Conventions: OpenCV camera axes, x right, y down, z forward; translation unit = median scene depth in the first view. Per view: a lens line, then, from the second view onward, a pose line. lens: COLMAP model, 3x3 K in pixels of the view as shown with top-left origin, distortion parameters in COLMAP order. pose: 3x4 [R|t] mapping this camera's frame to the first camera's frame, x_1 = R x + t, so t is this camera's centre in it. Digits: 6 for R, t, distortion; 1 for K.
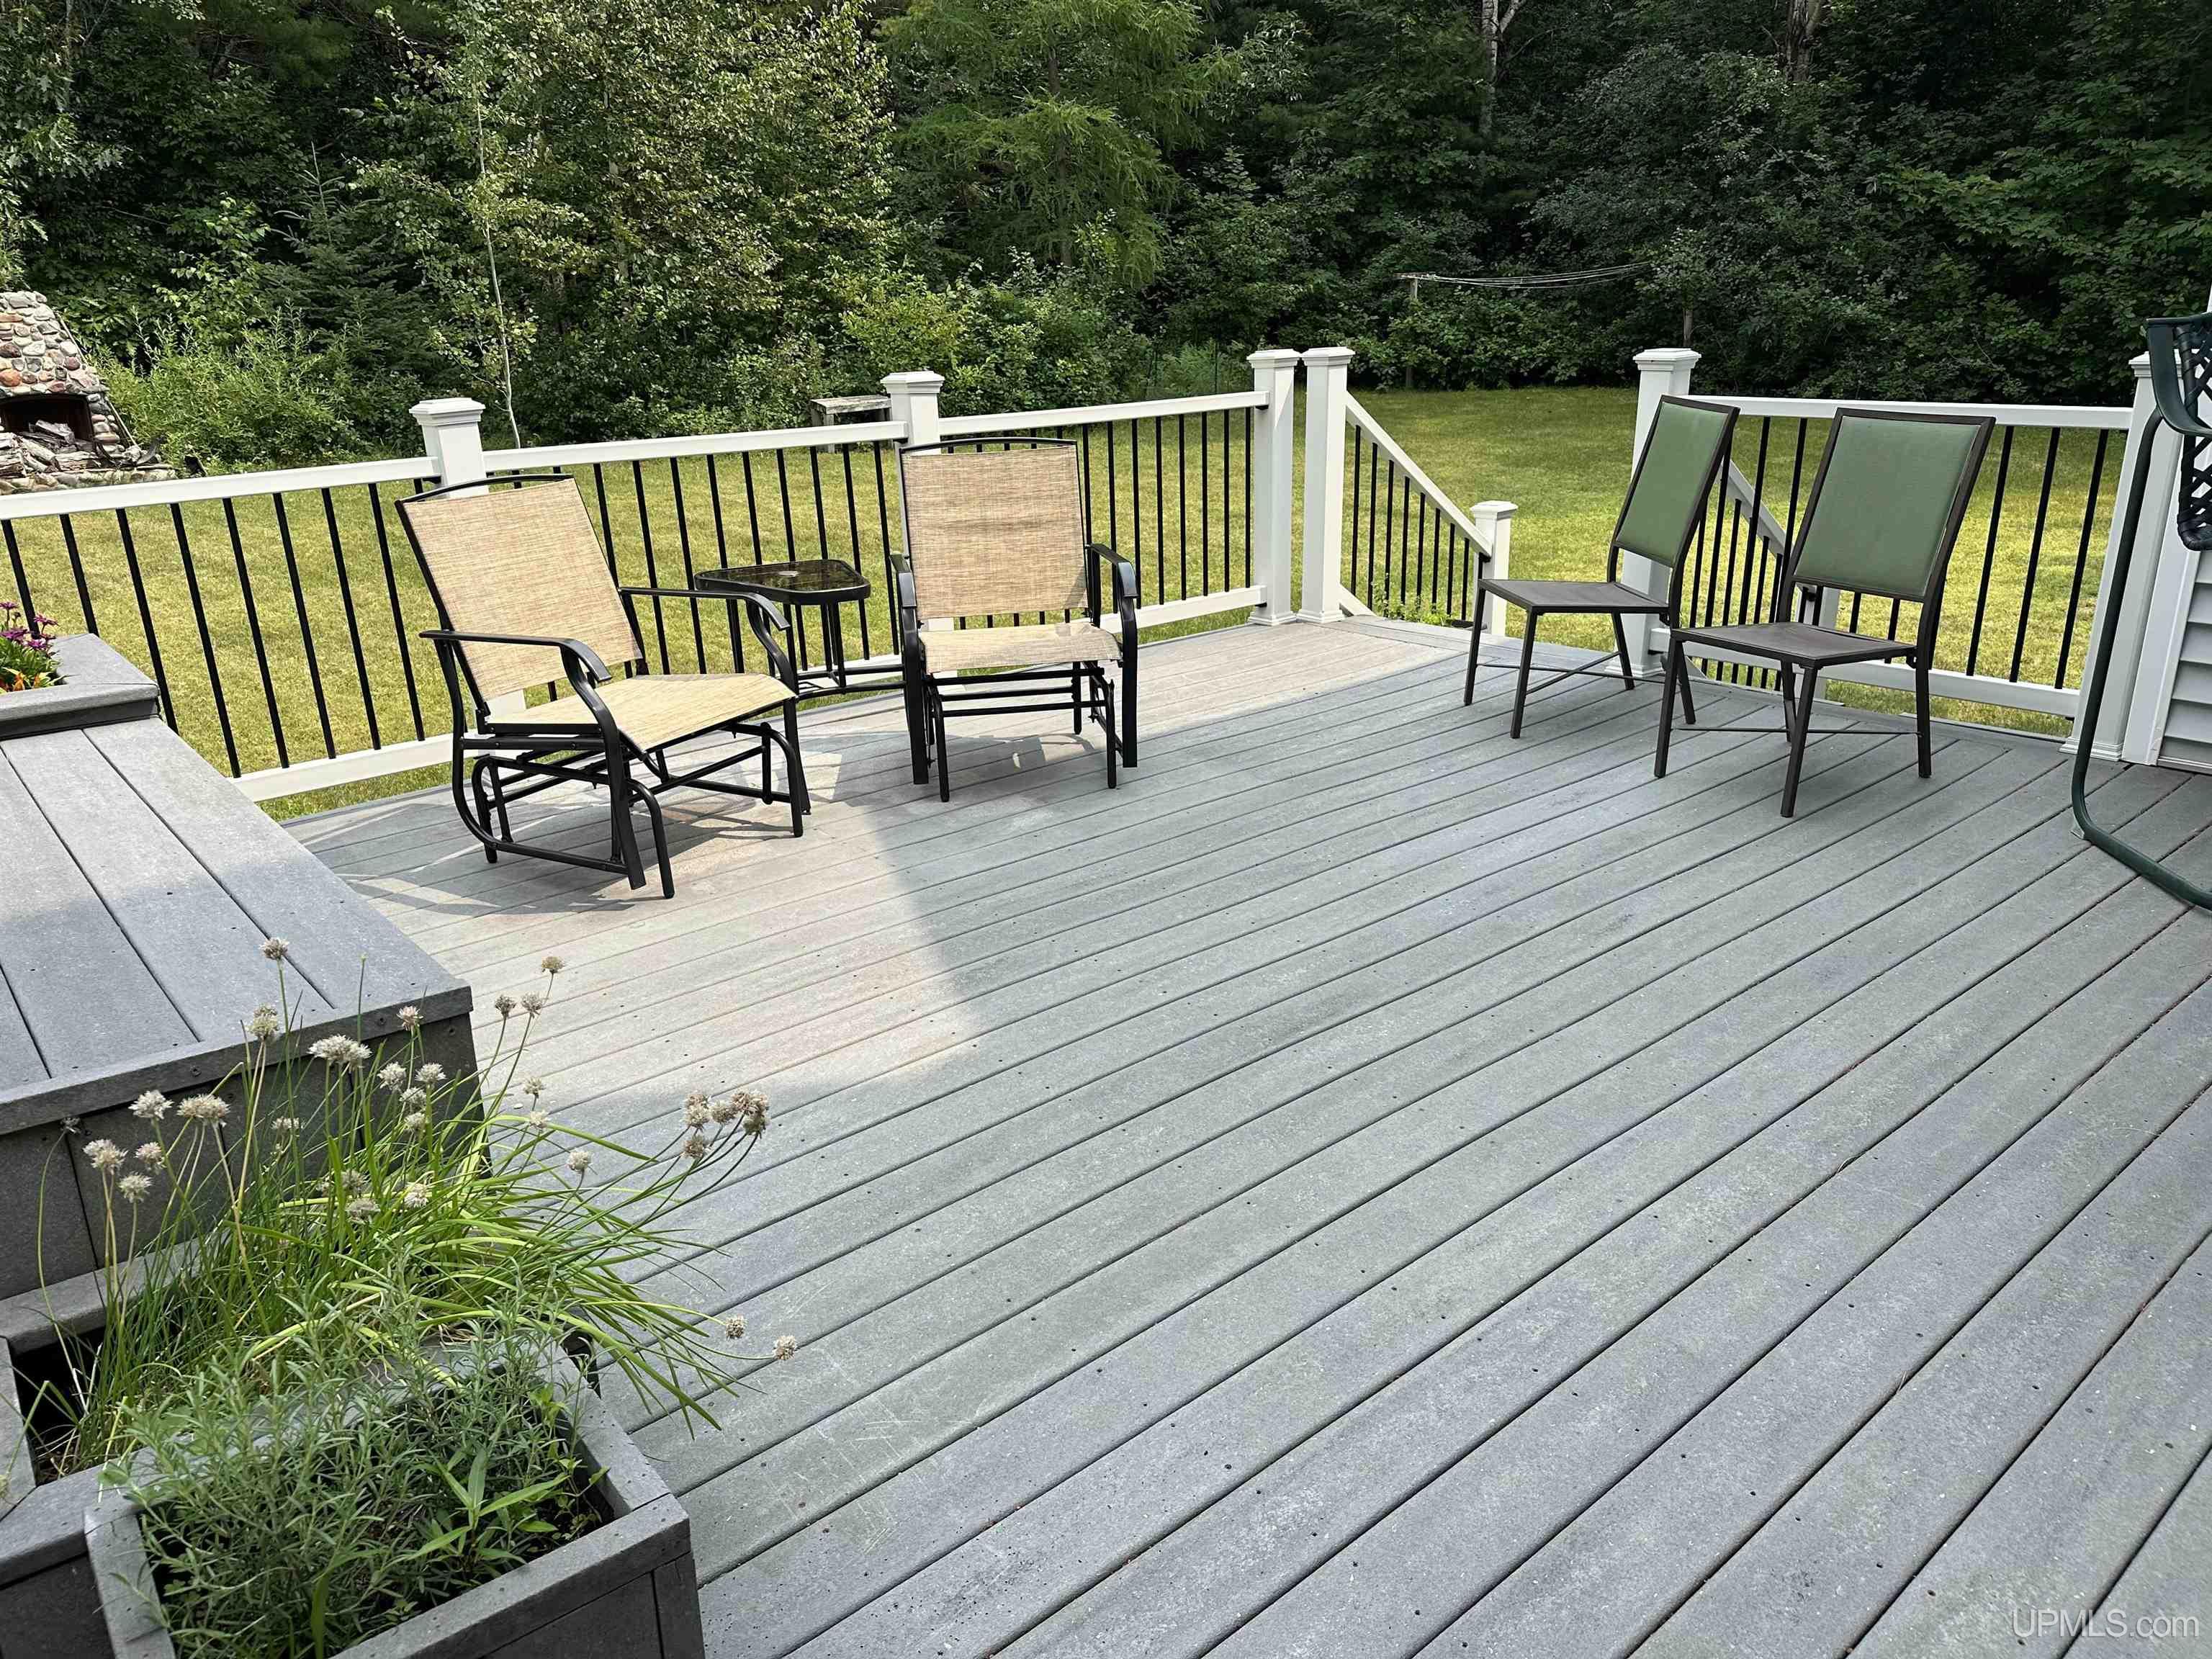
lens RADIAL K [[1548.4, 0, 1109.9], [0, 1548.4, 834.9], [0, 0, 1]] dist [0.028040, -0.024357]
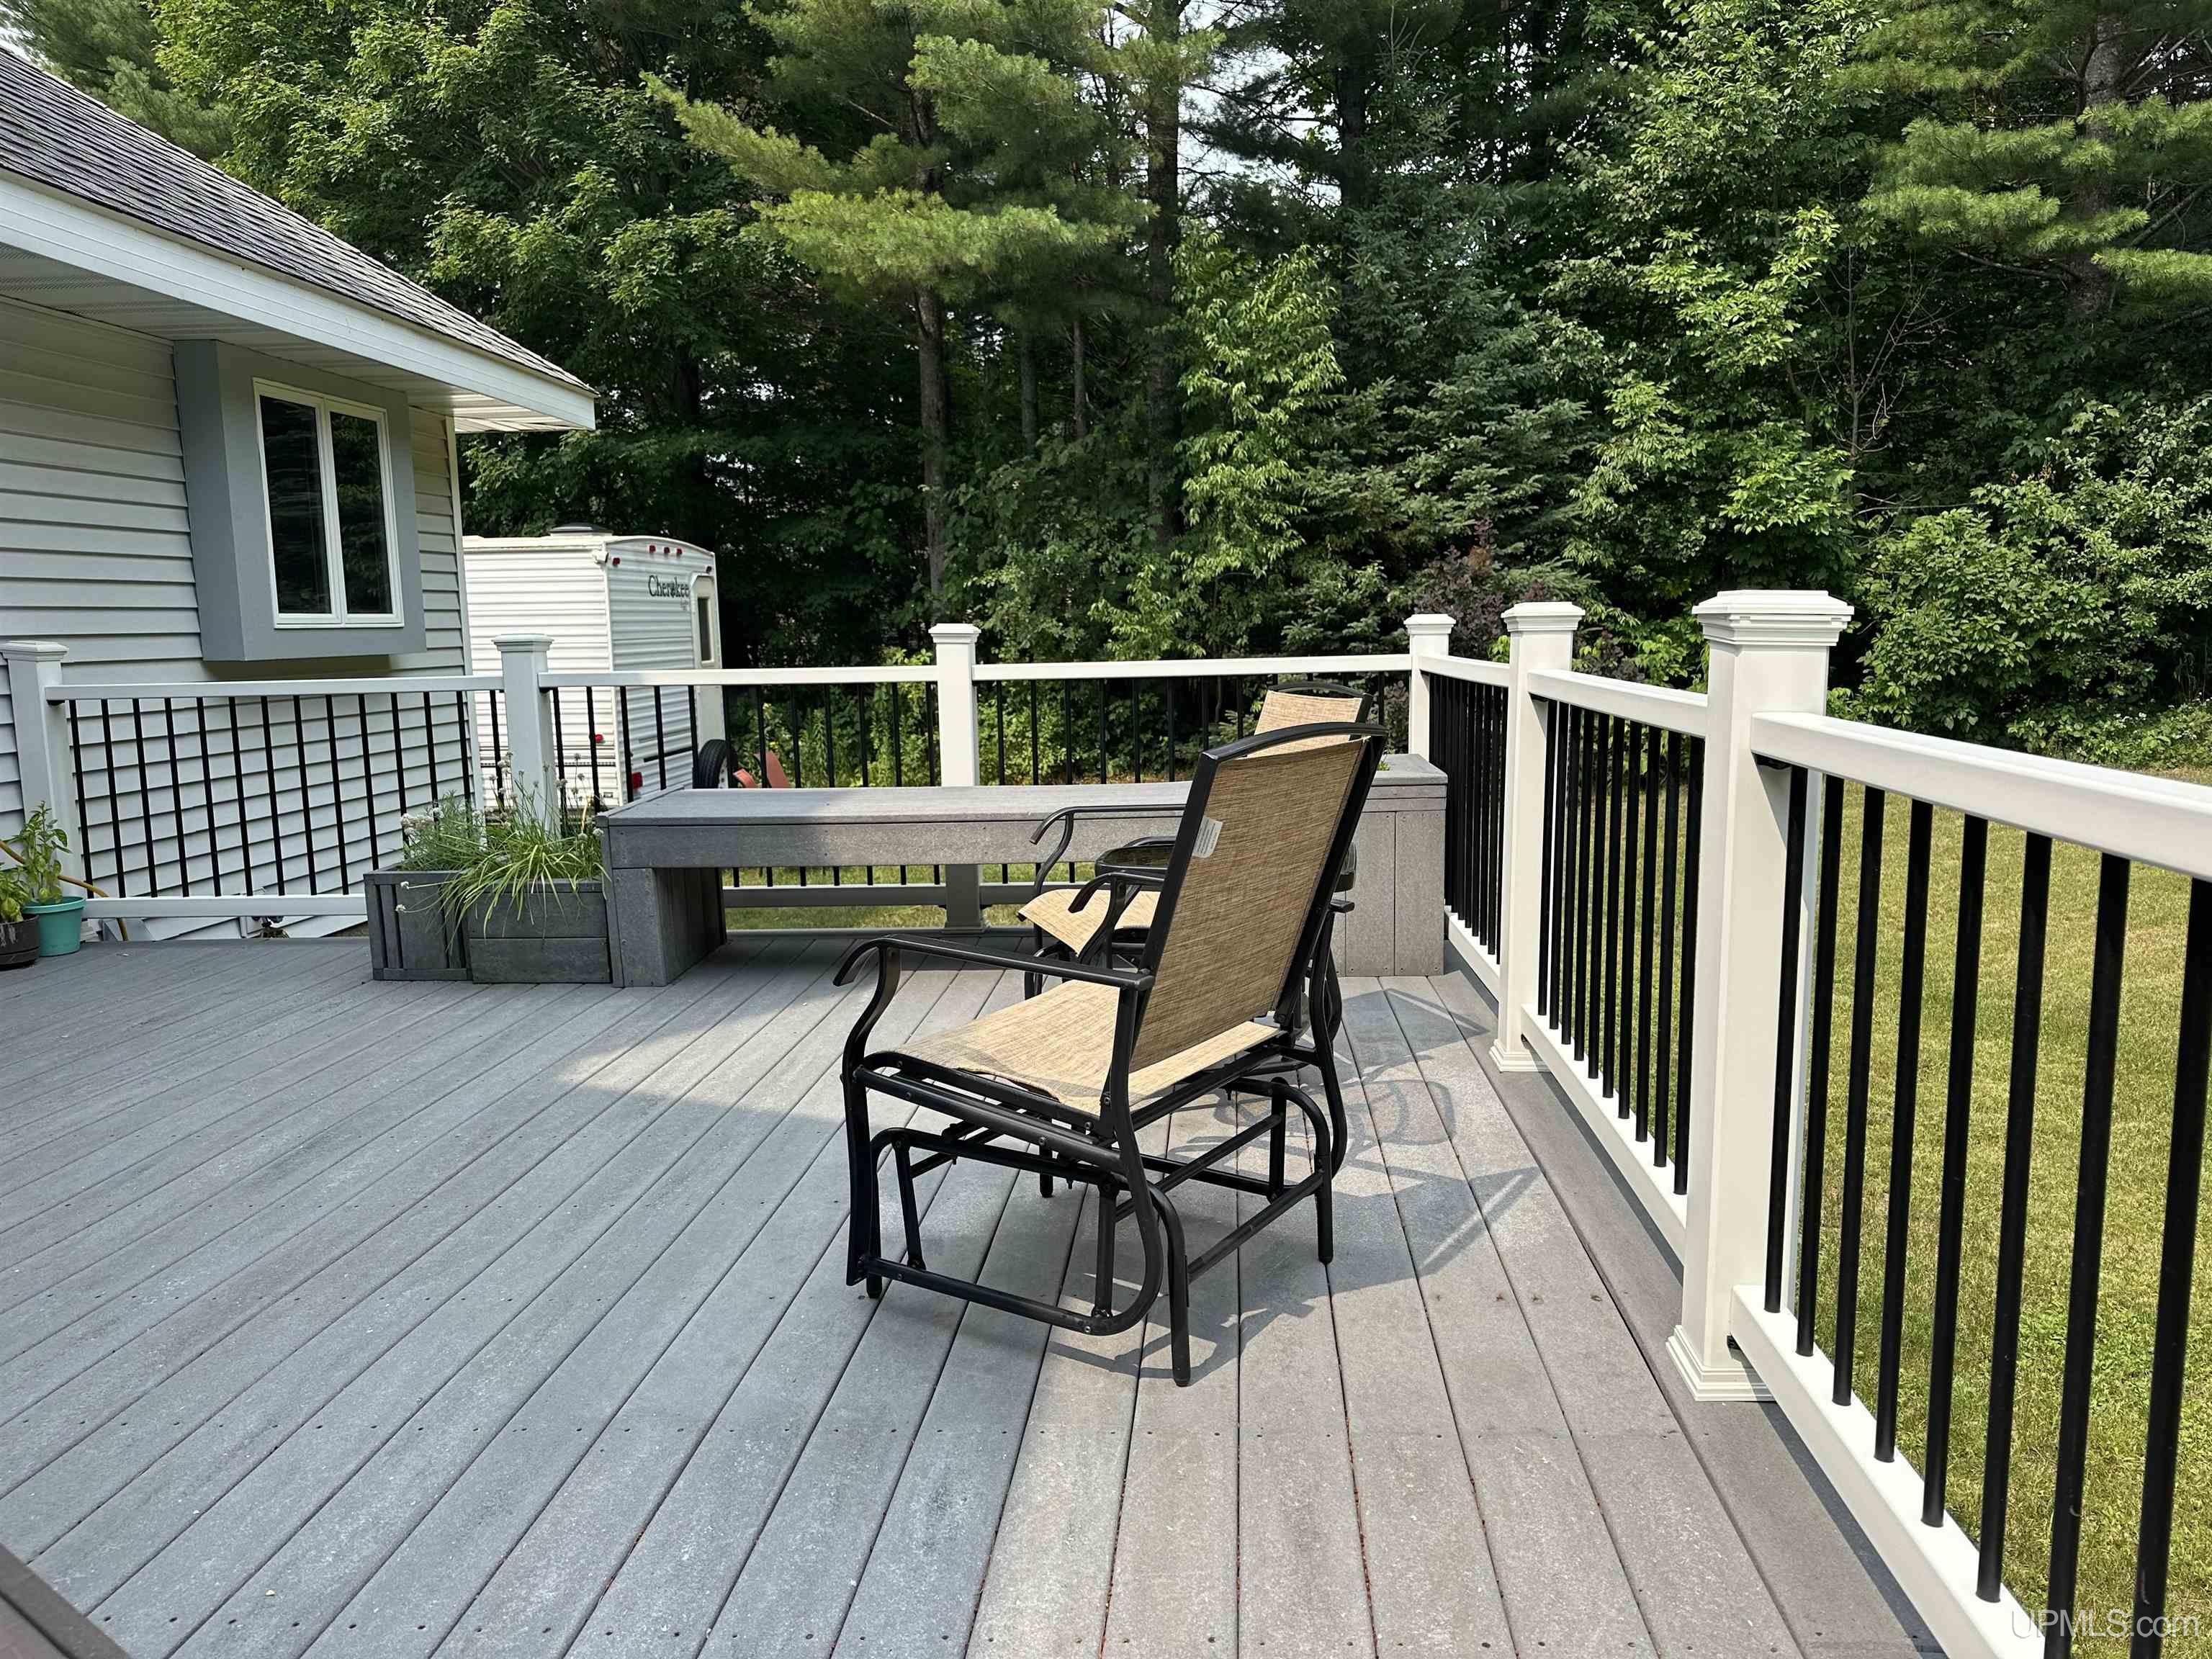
lens RADIAL K [[1548.4, 0, 1101.9], [0, 1548.4, 838.0], [0, 0, 1]] dist [0.028040, -0.024357]
pose [[-0.708087, 0.128703, -0.694297, 0.350025], [-0.205220, 0.903300, 0.376742, -0.460129], [0.675646, 0.409250, -0.613203, 1.483896]]
